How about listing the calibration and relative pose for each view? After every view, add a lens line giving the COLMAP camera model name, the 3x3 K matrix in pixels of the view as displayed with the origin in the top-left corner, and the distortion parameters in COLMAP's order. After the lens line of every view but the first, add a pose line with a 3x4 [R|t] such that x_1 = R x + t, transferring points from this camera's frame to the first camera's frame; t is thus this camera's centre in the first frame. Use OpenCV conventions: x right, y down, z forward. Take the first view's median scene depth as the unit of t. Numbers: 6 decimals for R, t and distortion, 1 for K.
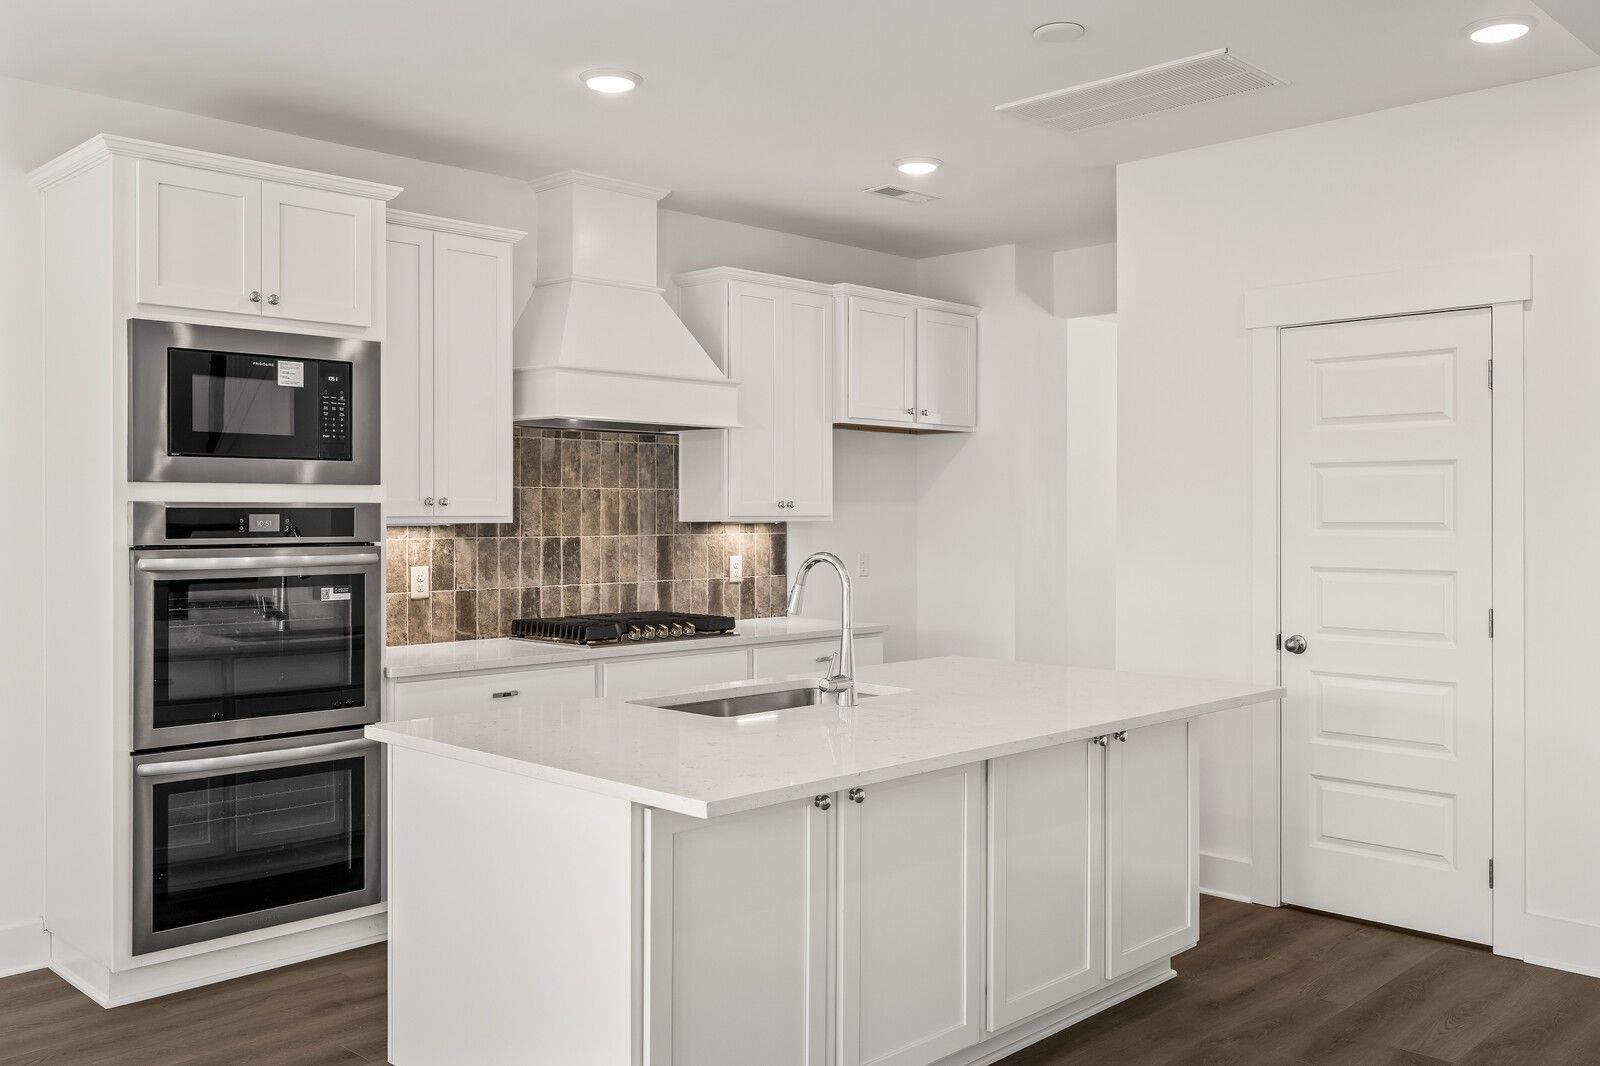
lens RADIAL K [[1379.4, 0, 795.0], [0, 1379.4, 524.6], [0, 0, 1]] dist [-0.000938, 0.011564]
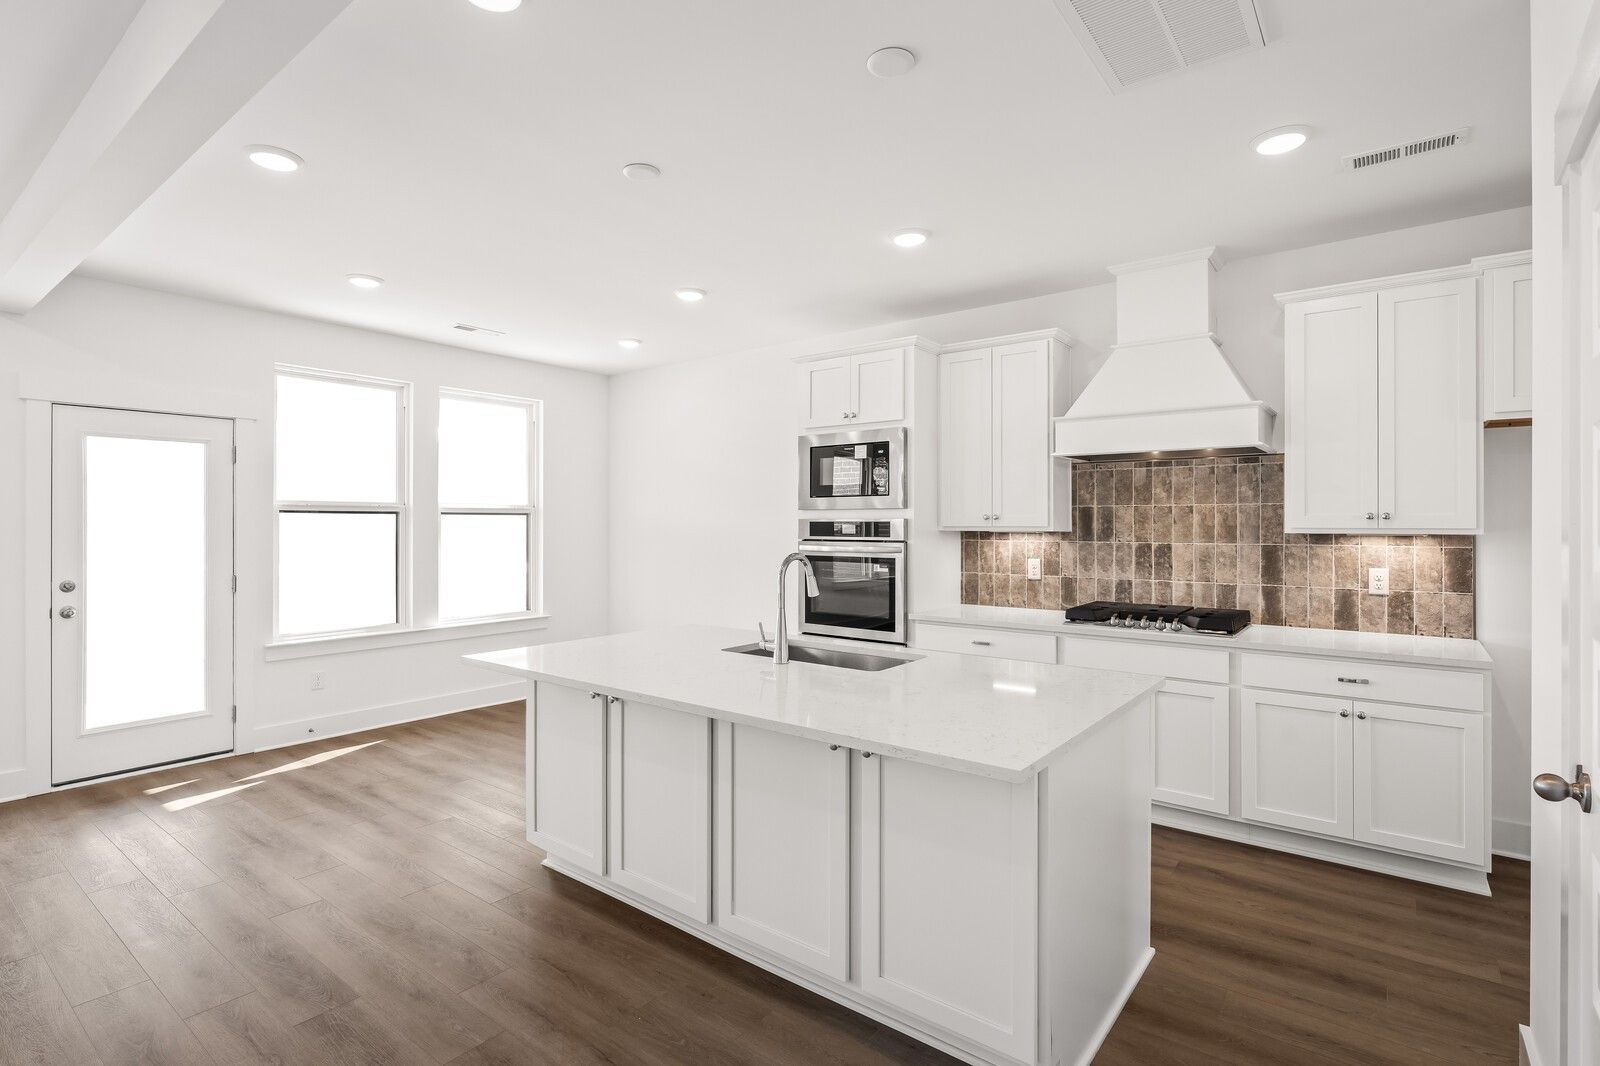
lens RADIAL K [[771.7, 0, 805.2], [0, 771.7, 526.7], [0, 0, 1]] dist [-0.003263, 0.000299]
pose [[0.124726, 0.002833, -0.992187, 0.518461], [-0.010610, 0.999943, 0.001522, -0.004134], [0.992135, 0.010337, 0.124749, 0.590933]]
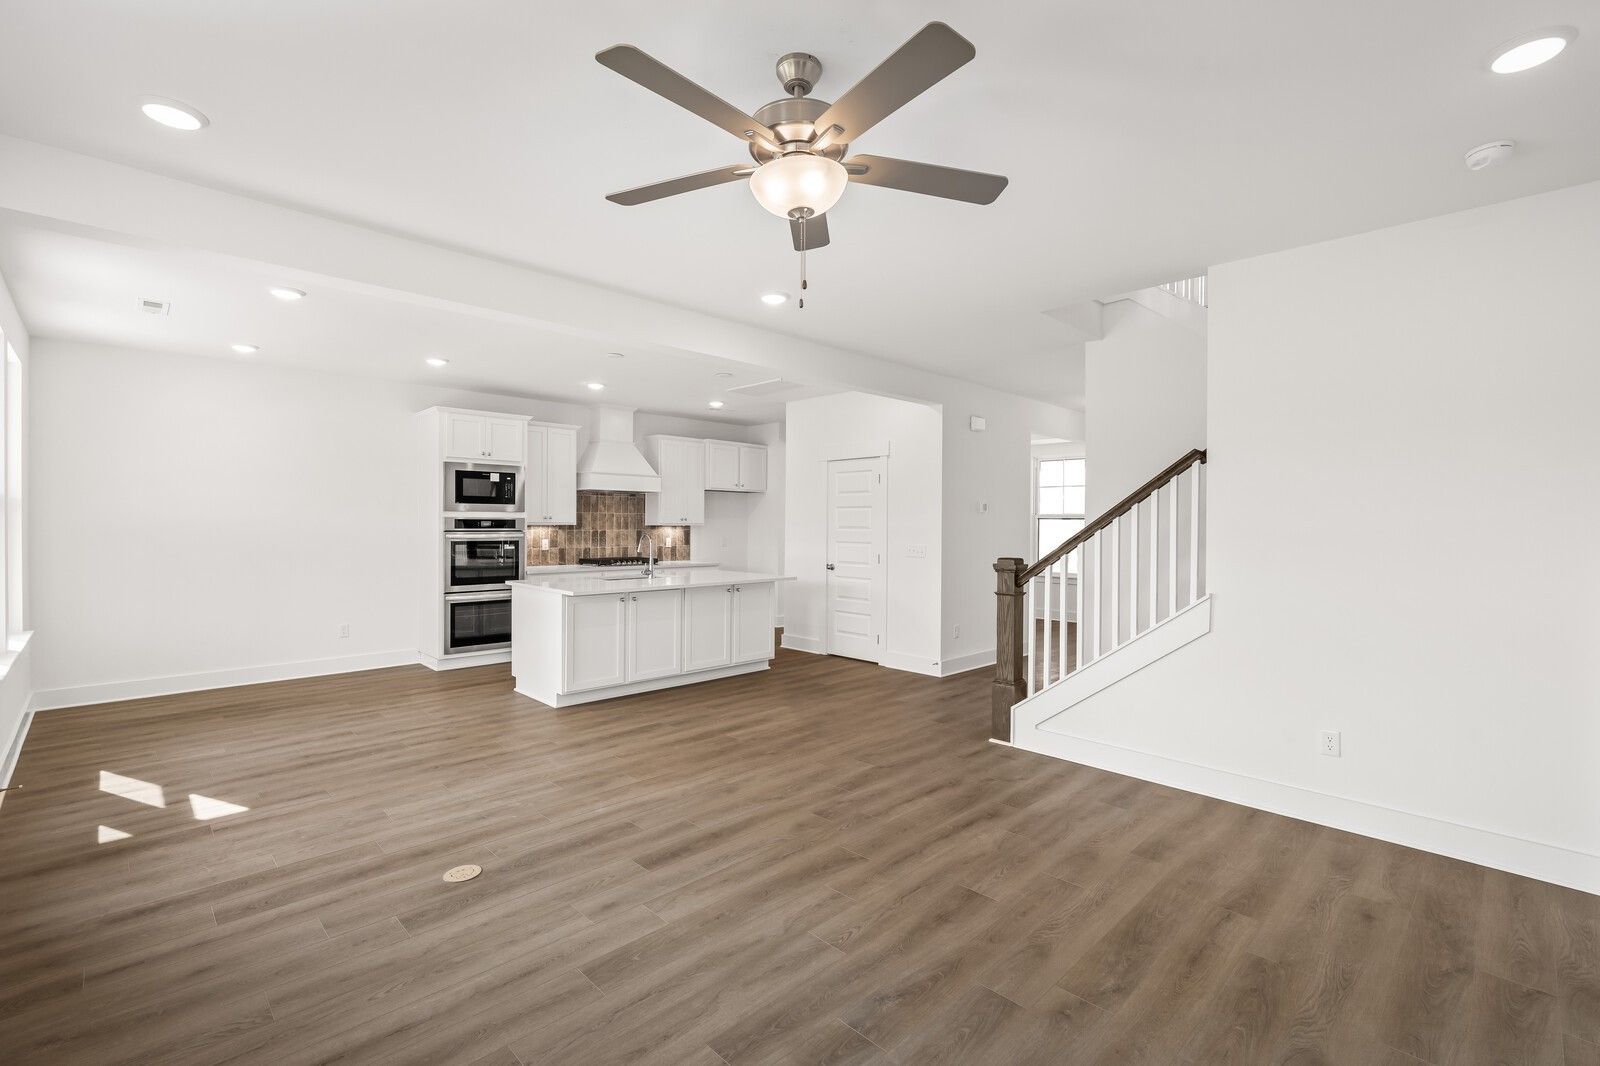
lens RADIAL K [[708.5, 0, 794.0], [0, 708.5, 534.9], [0, 0, 1]] dist [-0.000937, 0.000025]
pose [[0.999736, 0.007432, -0.021731, 0.270729], [-0.007271, 0.999946, 0.007472, 0.005158], [0.021786, -0.007312, 0.999736, -0.464449]]
